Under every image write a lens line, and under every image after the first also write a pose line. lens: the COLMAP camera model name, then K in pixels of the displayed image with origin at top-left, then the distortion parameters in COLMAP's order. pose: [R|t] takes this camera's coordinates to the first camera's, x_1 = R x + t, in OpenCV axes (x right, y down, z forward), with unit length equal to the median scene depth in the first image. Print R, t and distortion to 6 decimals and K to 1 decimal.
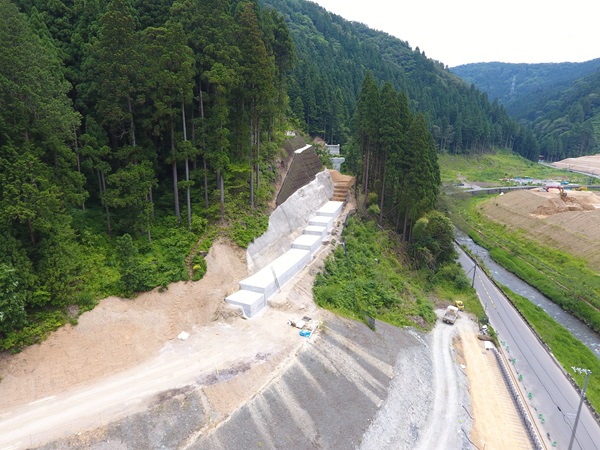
lens RADIAL K [[354.5, 0, 300.0], [0, 354.5, 225.0], [0, 0, 1]] dist [-0.005186, -0.001333]
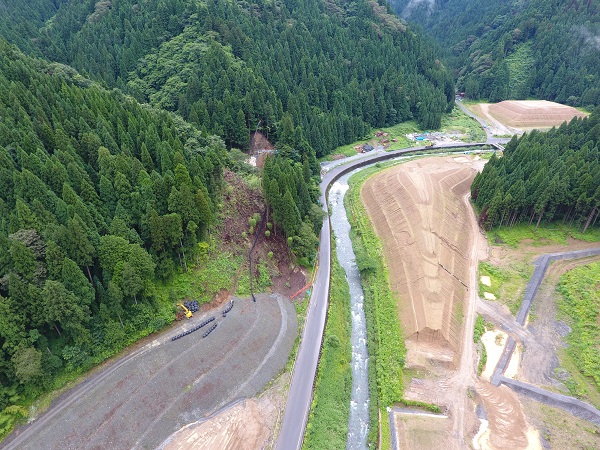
lens RADIAL K [[349.1, 0, 300.0], [0, 349.1, 225.0], [0, 0, 1]] dist [0.005883, 0.001909]
pose [[0.996171, -0.054952, 0.067995, 0.382151], [0.033779, 0.959291, 0.280393, -1.015266], [-0.080635, -0.277023, 0.957474, -1.495043]]
